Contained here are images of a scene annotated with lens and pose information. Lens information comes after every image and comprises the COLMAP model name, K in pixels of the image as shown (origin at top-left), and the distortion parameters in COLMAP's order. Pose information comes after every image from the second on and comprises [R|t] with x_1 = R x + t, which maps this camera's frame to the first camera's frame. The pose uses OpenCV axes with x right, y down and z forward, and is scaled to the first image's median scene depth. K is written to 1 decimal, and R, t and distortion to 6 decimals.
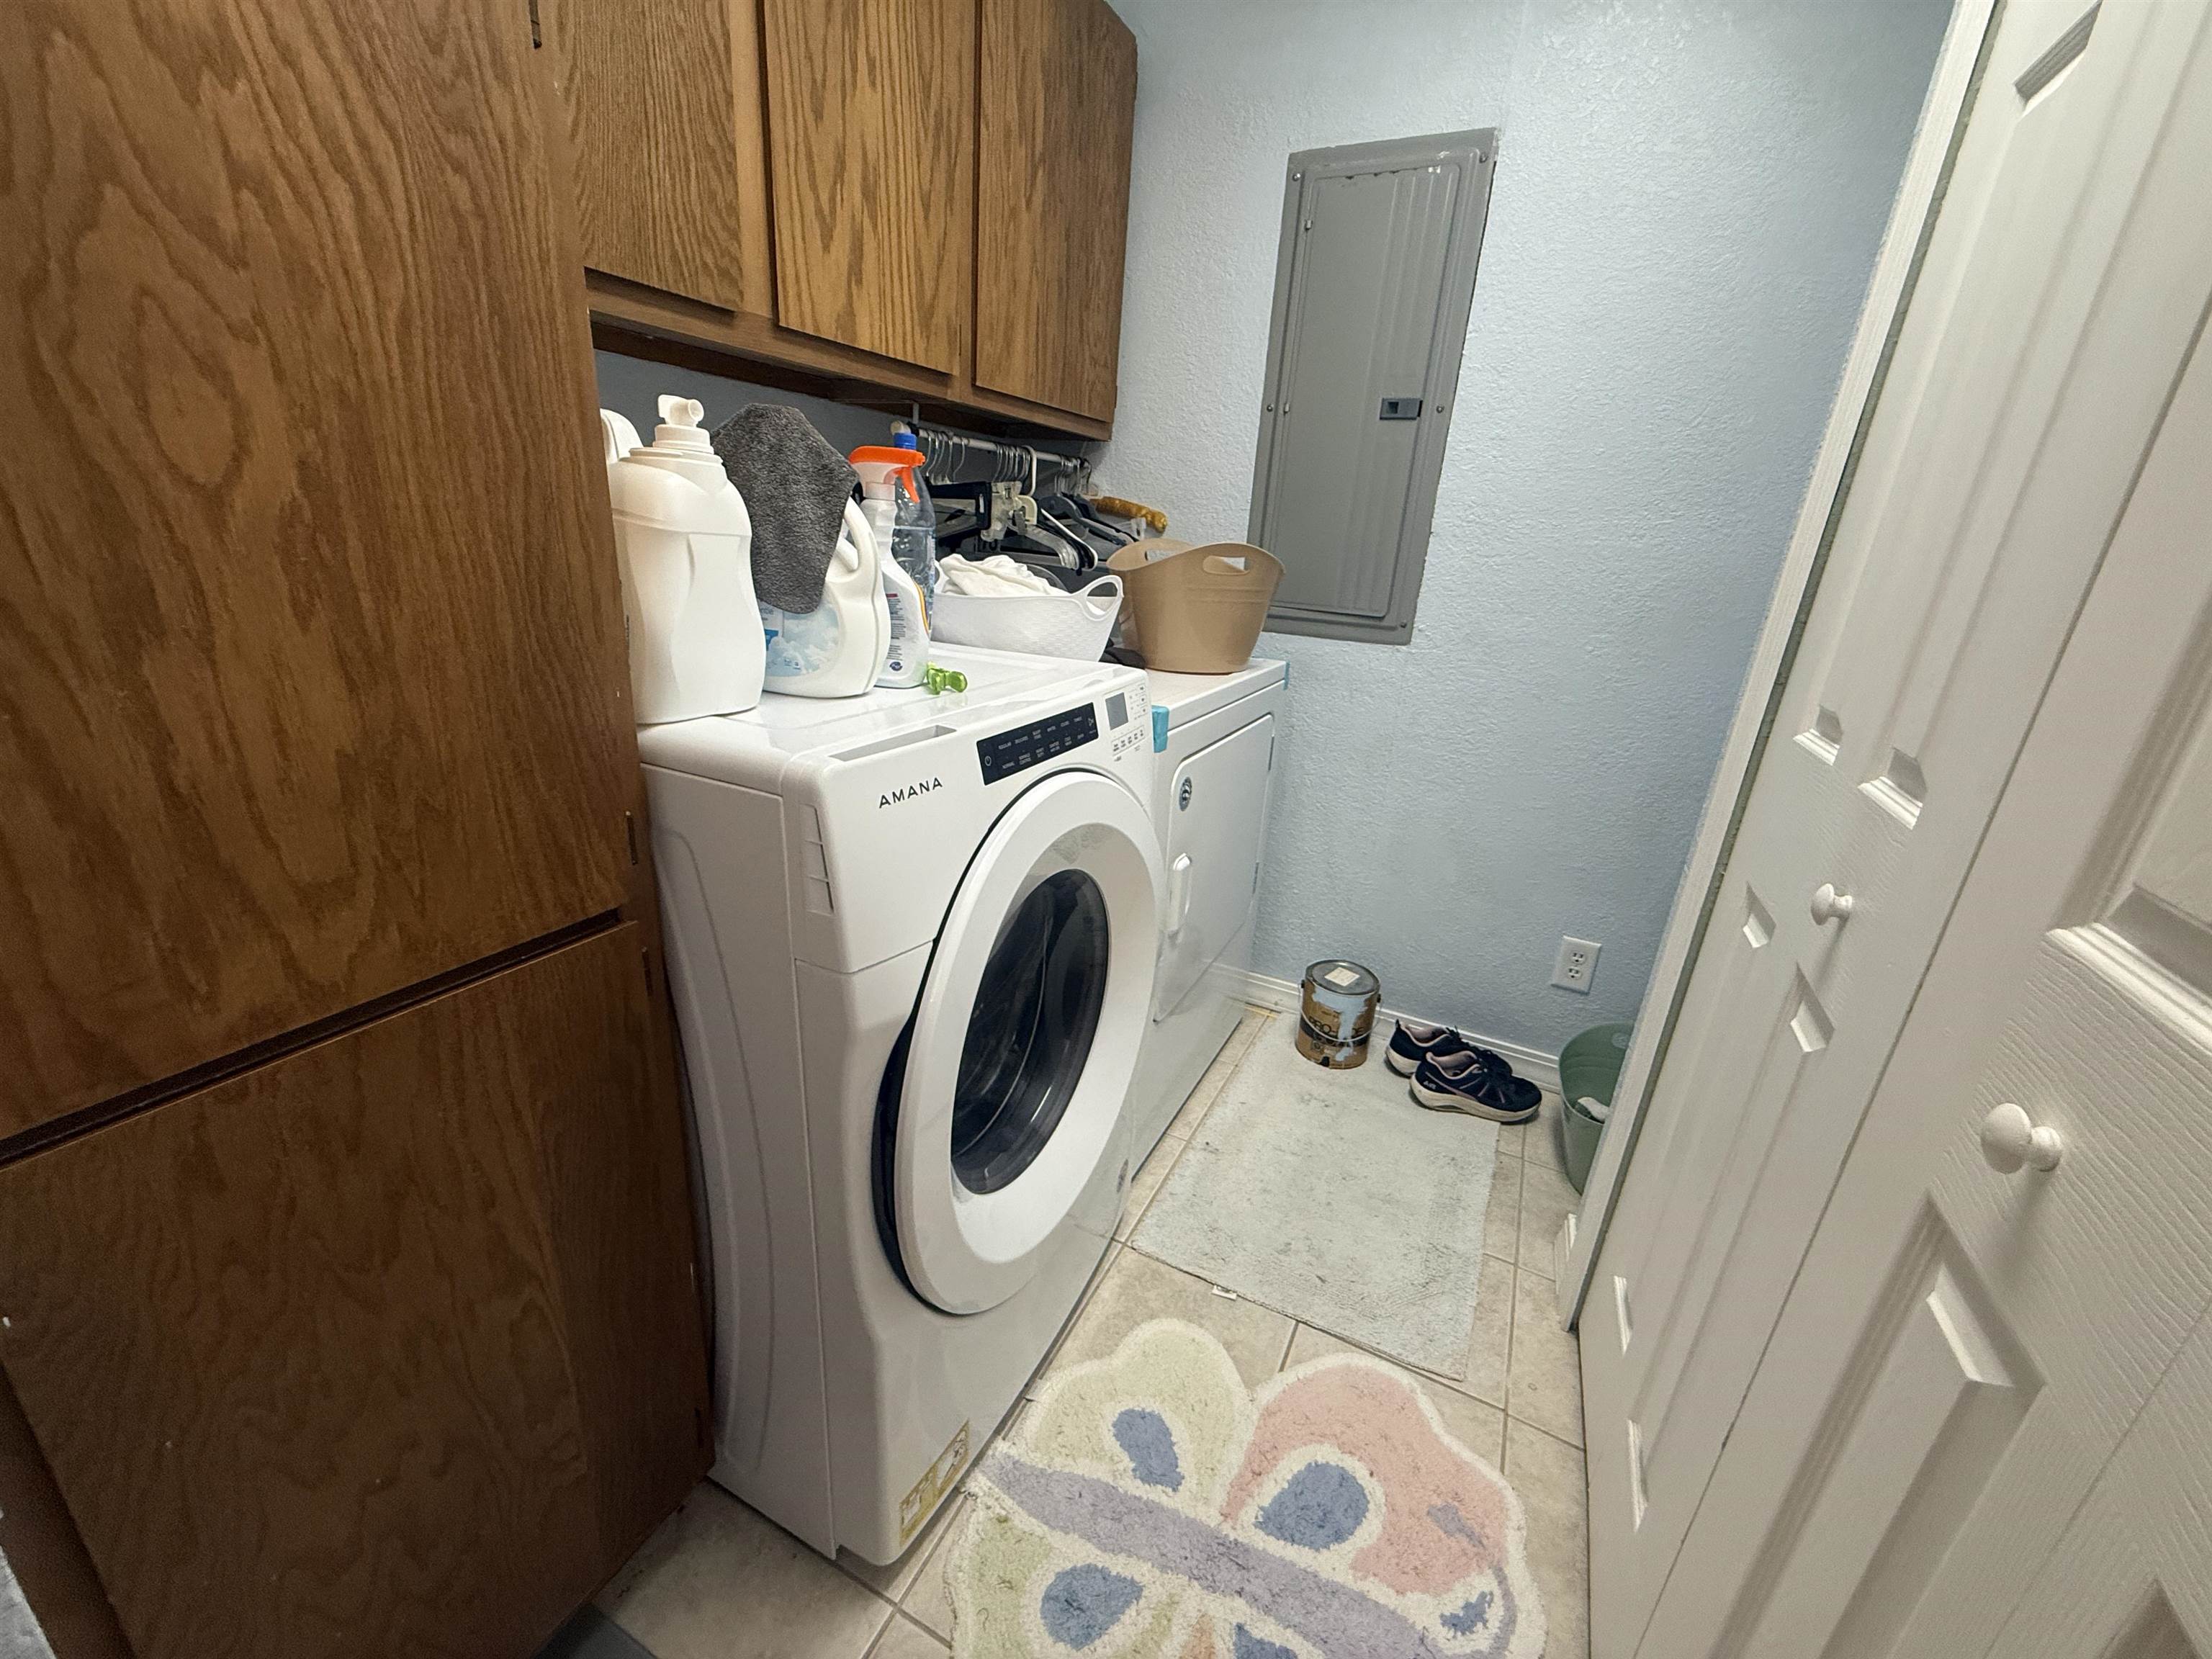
lens RADIAL K [[881.4, 0, 1099.8], [0, 881.4, 832.1], [0, 0, 1]] dist [-0.000871, 0.000889]
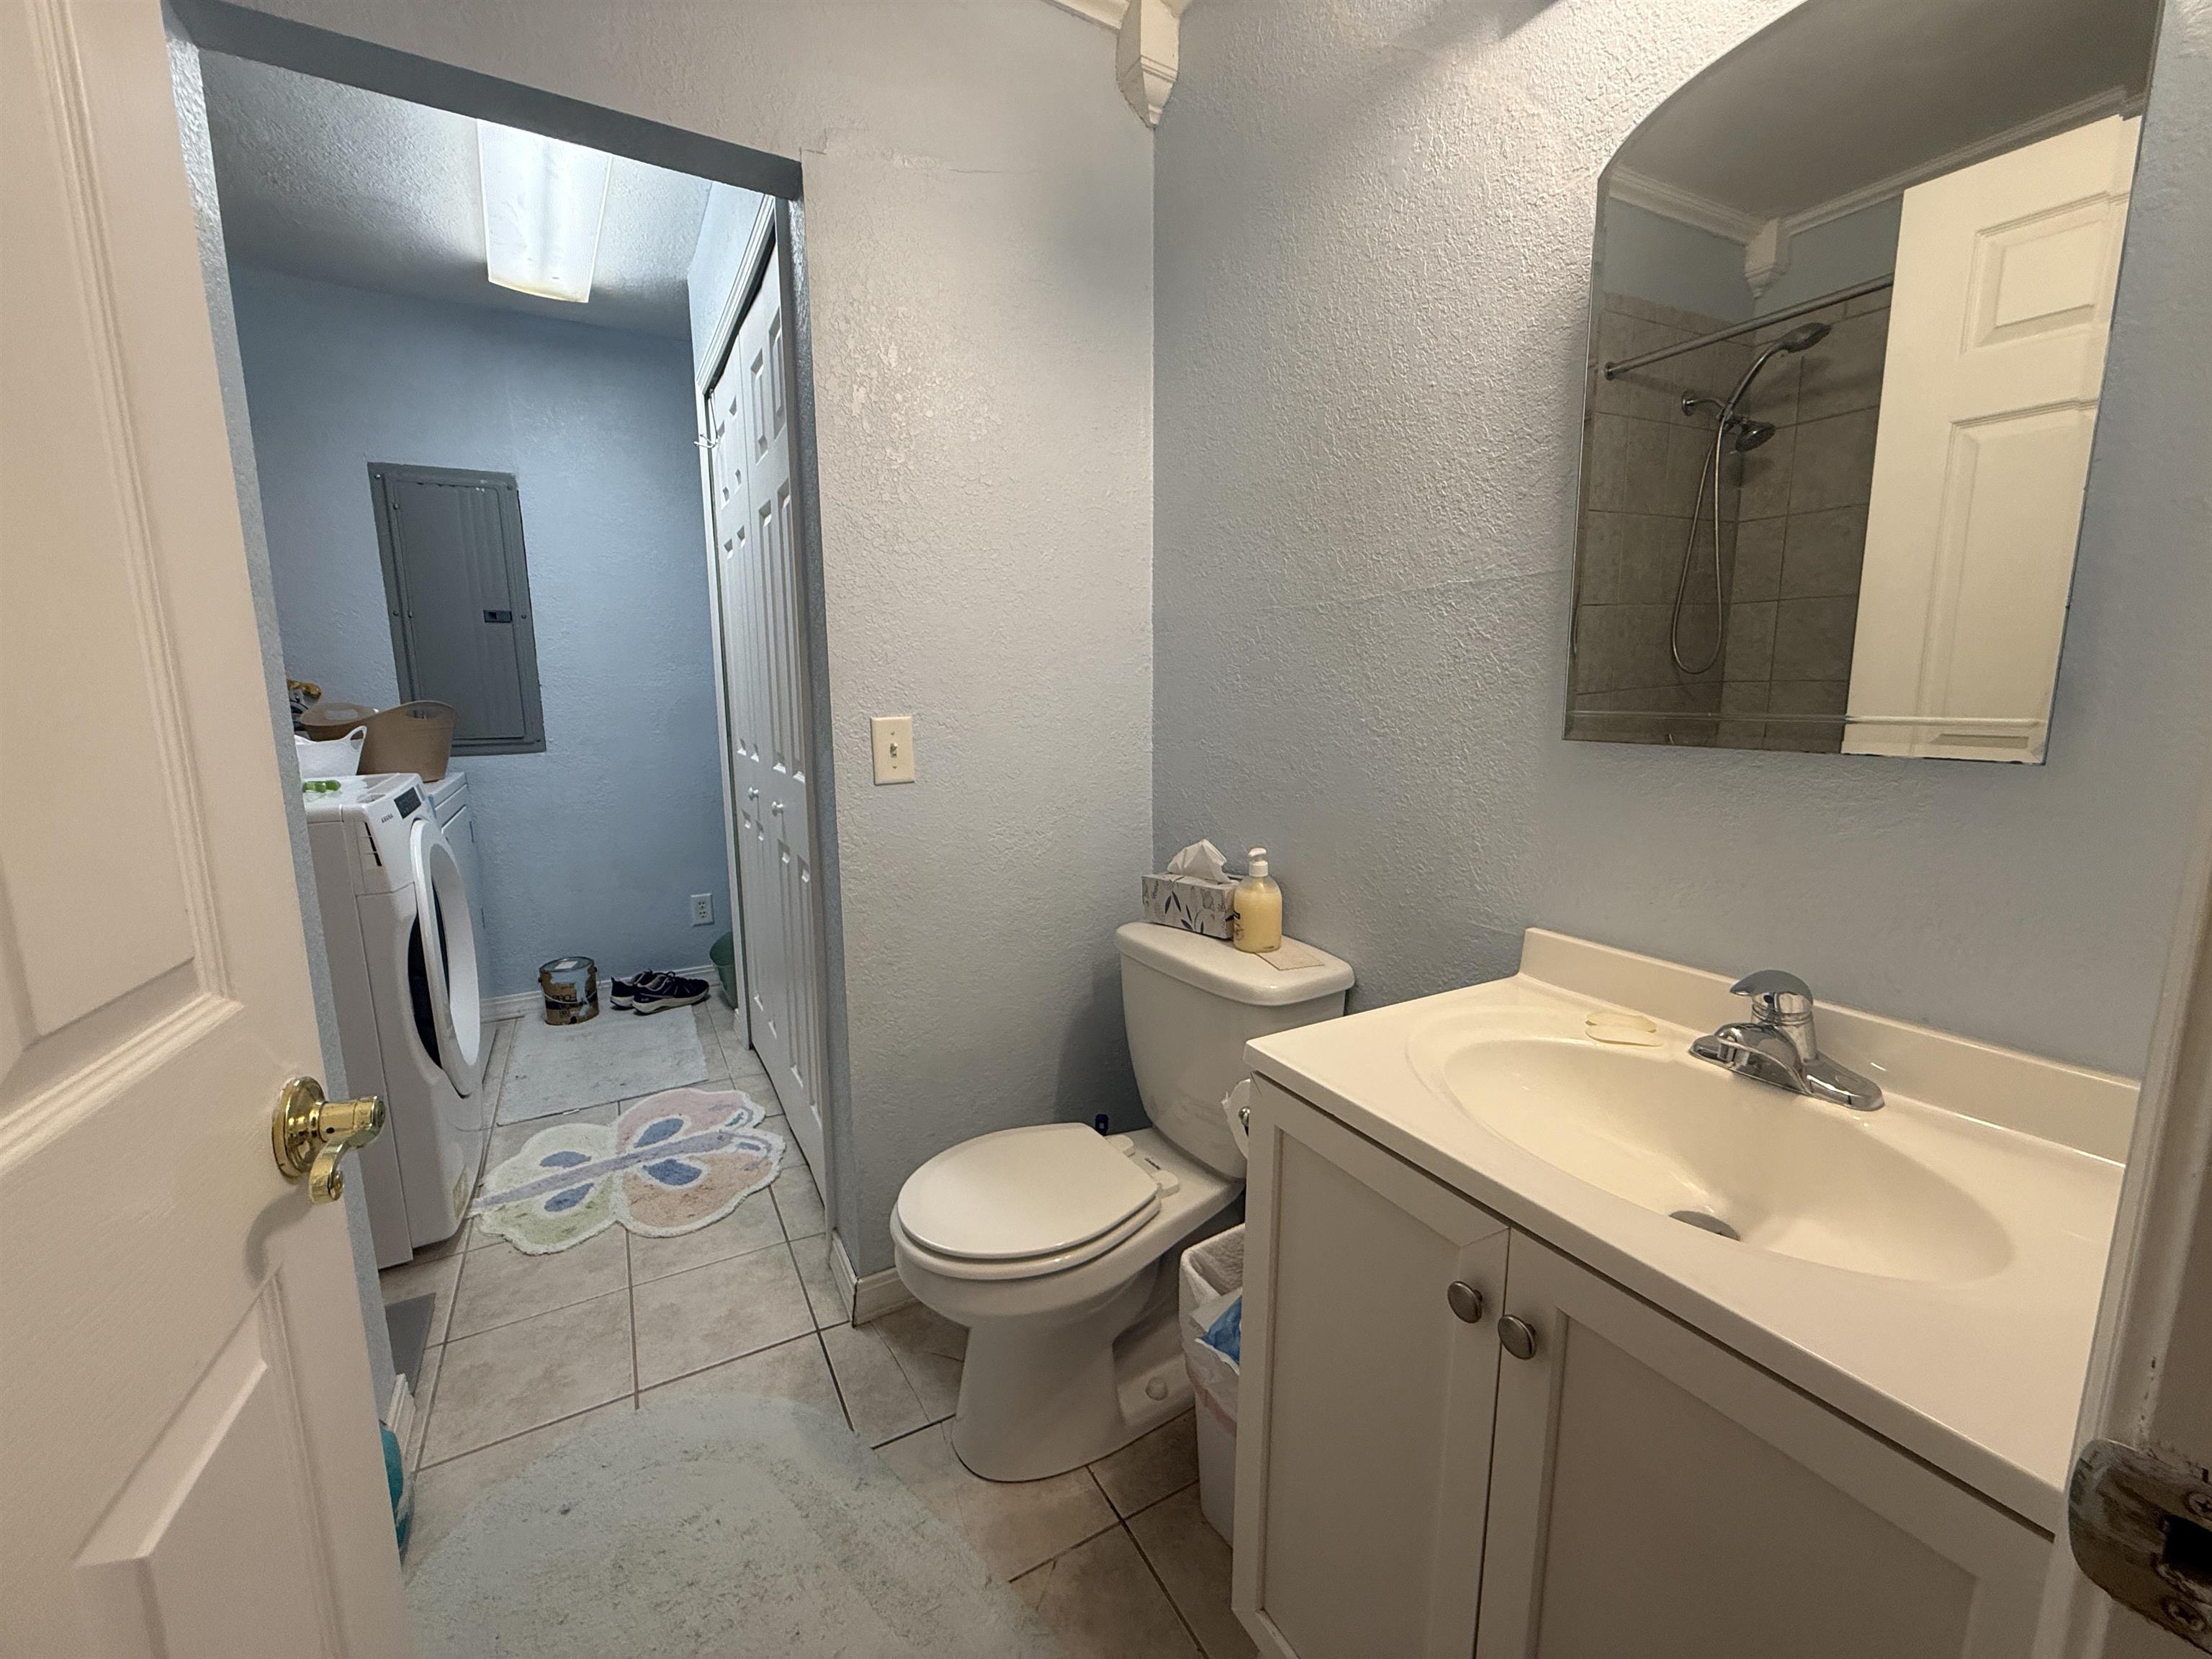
lens RADIAL K [[881.4, 0, 1094.9], [0, 881.4, 825.7], [0, 0, 1]] dist [-0.000871, 0.000889]
pose [[0.558656, -0.199654, 0.805011, -0.434696], [0.313528, 0.949411, 0.017887, 0.213847], [-0.767857, 0.242400, 0.592991, -0.737540]]
